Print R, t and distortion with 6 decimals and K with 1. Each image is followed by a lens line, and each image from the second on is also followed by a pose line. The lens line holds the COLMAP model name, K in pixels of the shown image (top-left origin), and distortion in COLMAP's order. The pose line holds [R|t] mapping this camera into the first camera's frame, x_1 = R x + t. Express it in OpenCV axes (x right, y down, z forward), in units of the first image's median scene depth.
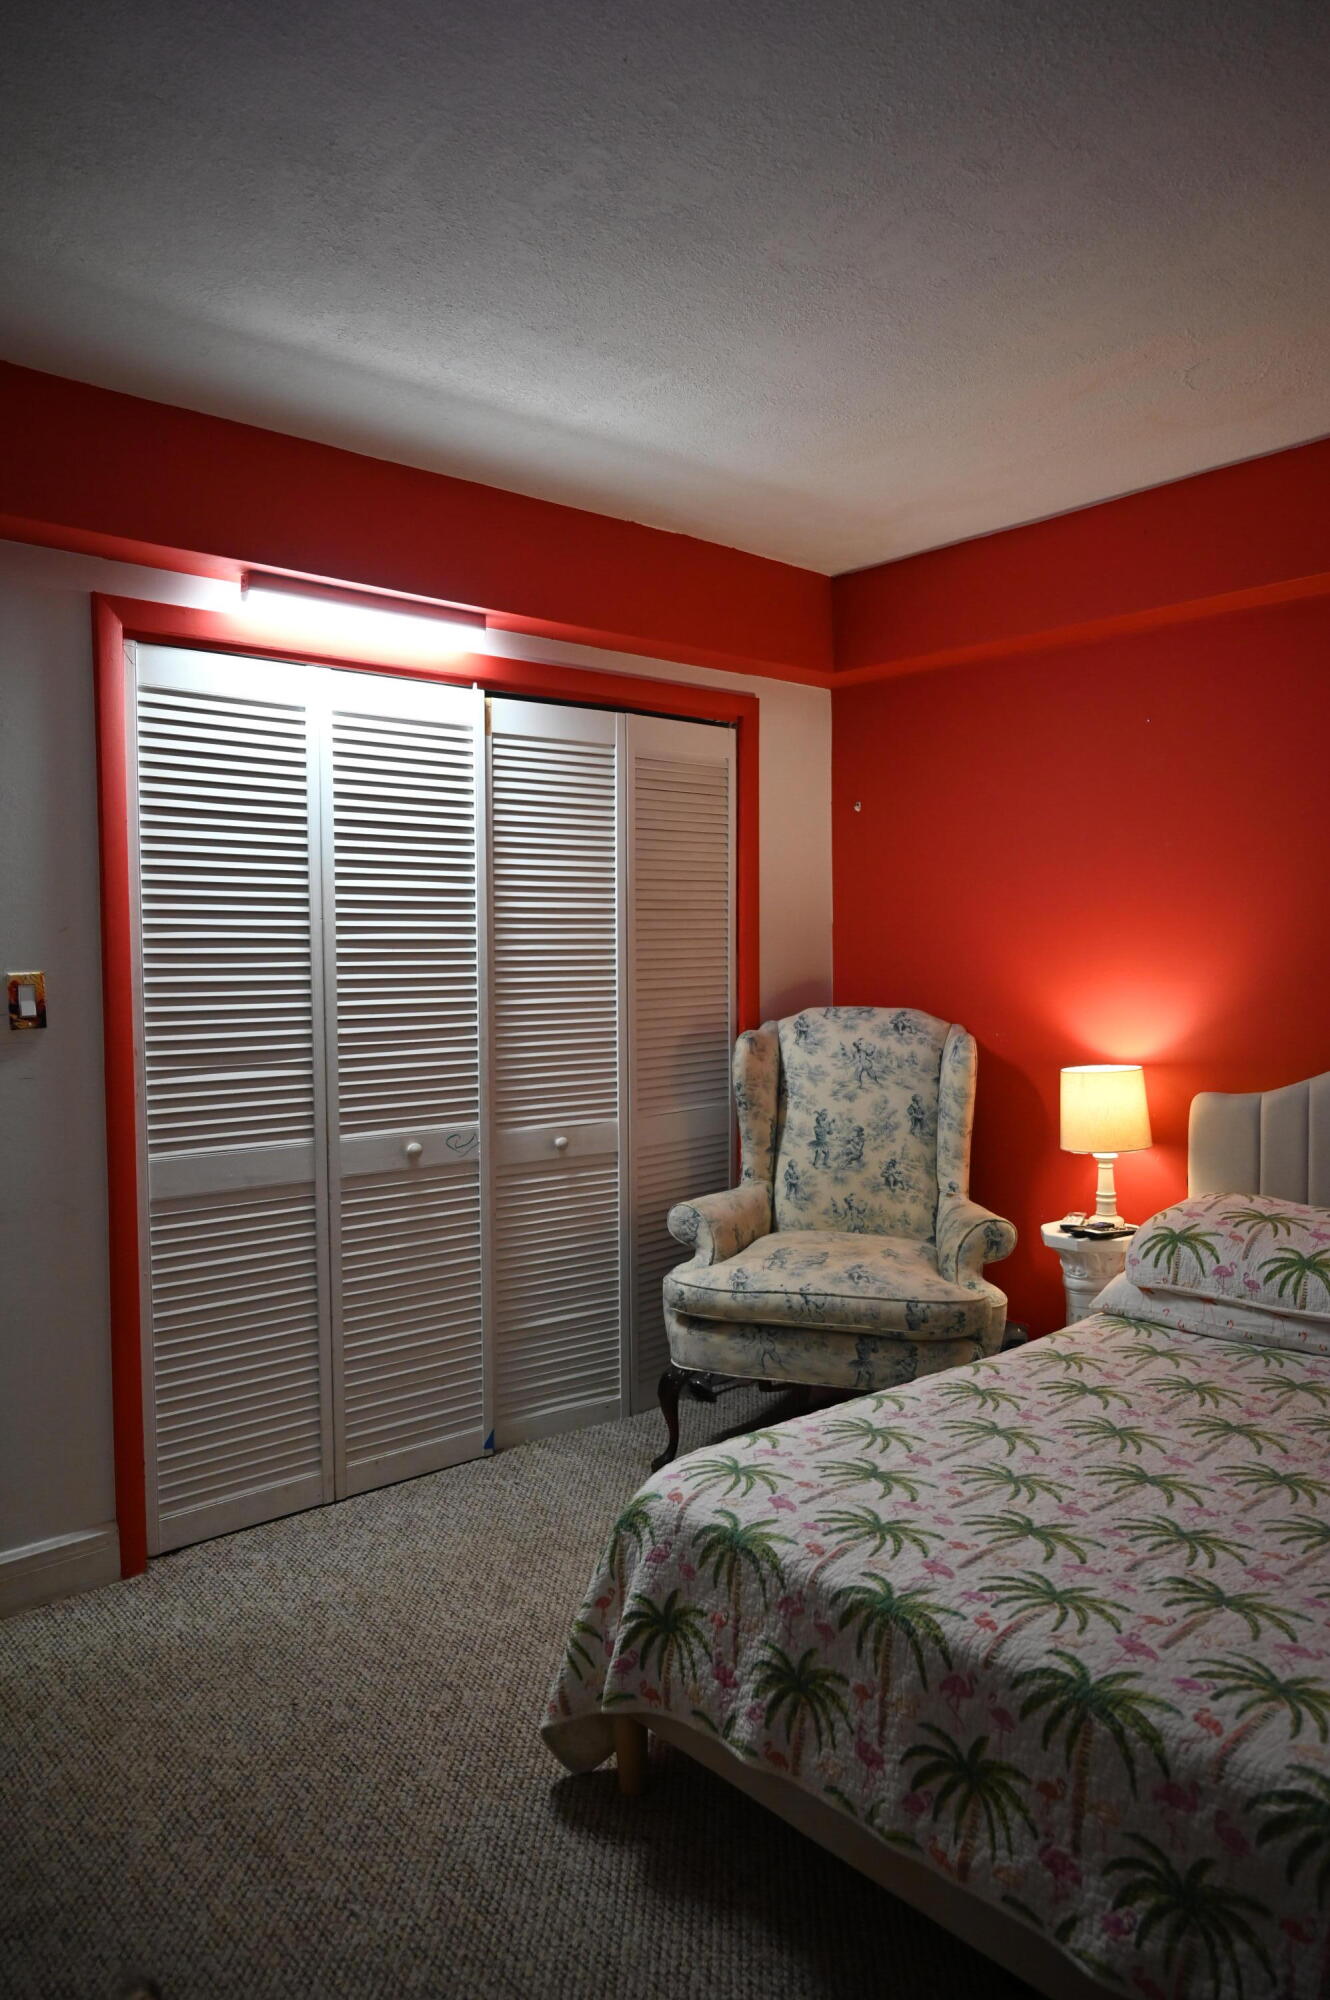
lens RADIAL K [[1324.9, 0, 662.8], [0, 1324.9, 1001.4], [0, 0, 1]] dist [-0.015443, 0.006283]
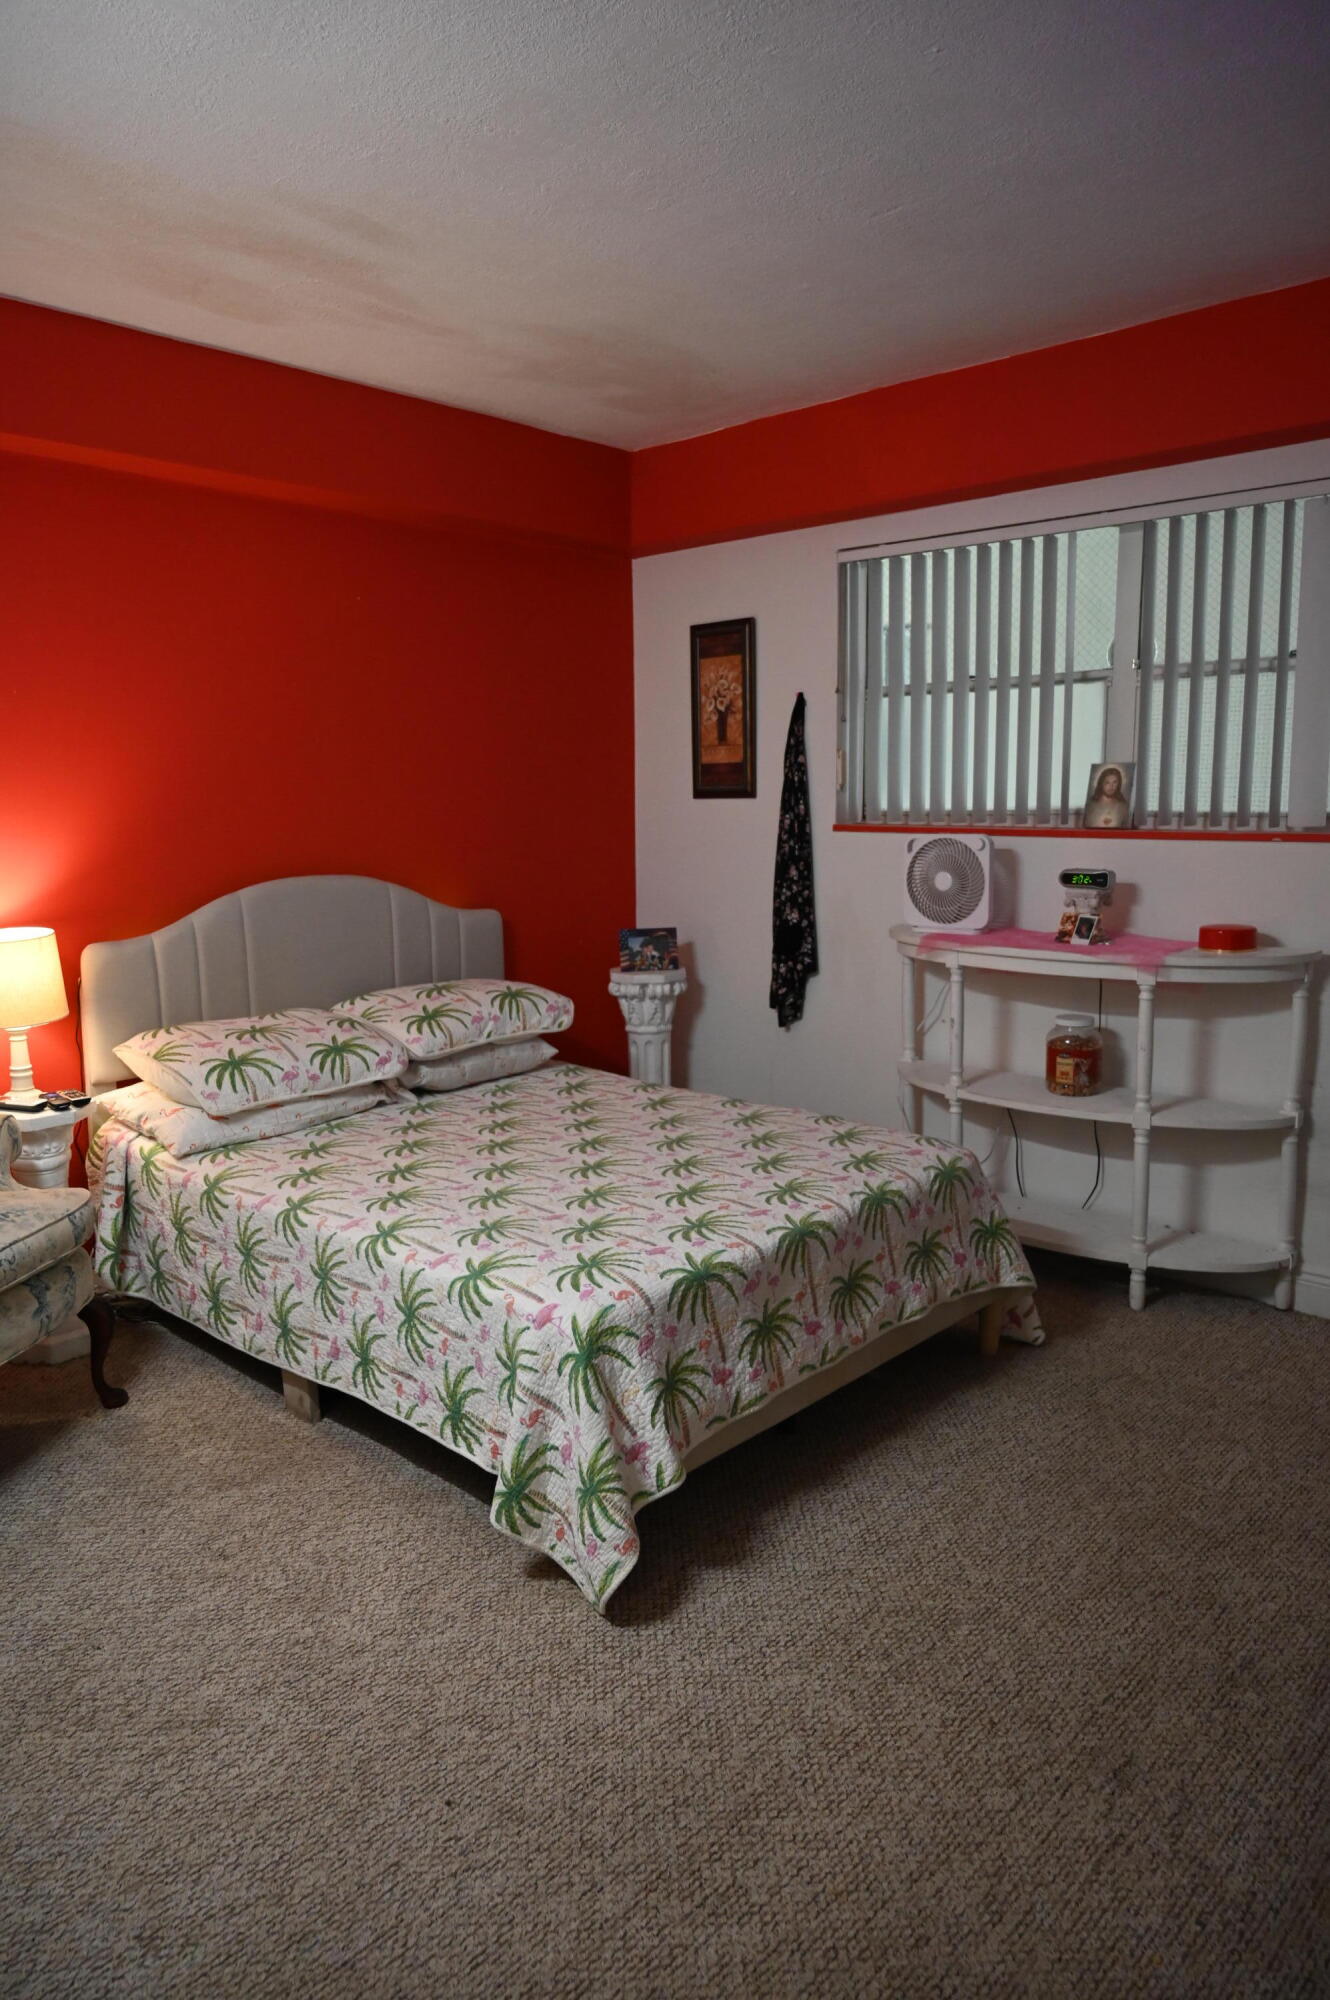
lens RADIAL K [[1324.9, 0, 664.6], [0, 1324.9, 999.9], [0, 0, 1]] dist [-0.015443, 0.006283]
pose [[-0.090641, -0.149663, 0.984574, -0.837381], [0.053485, 0.986485, 0.154878, -0.030607], [-0.994446, 0.066699, -0.081411, 0.833211]]
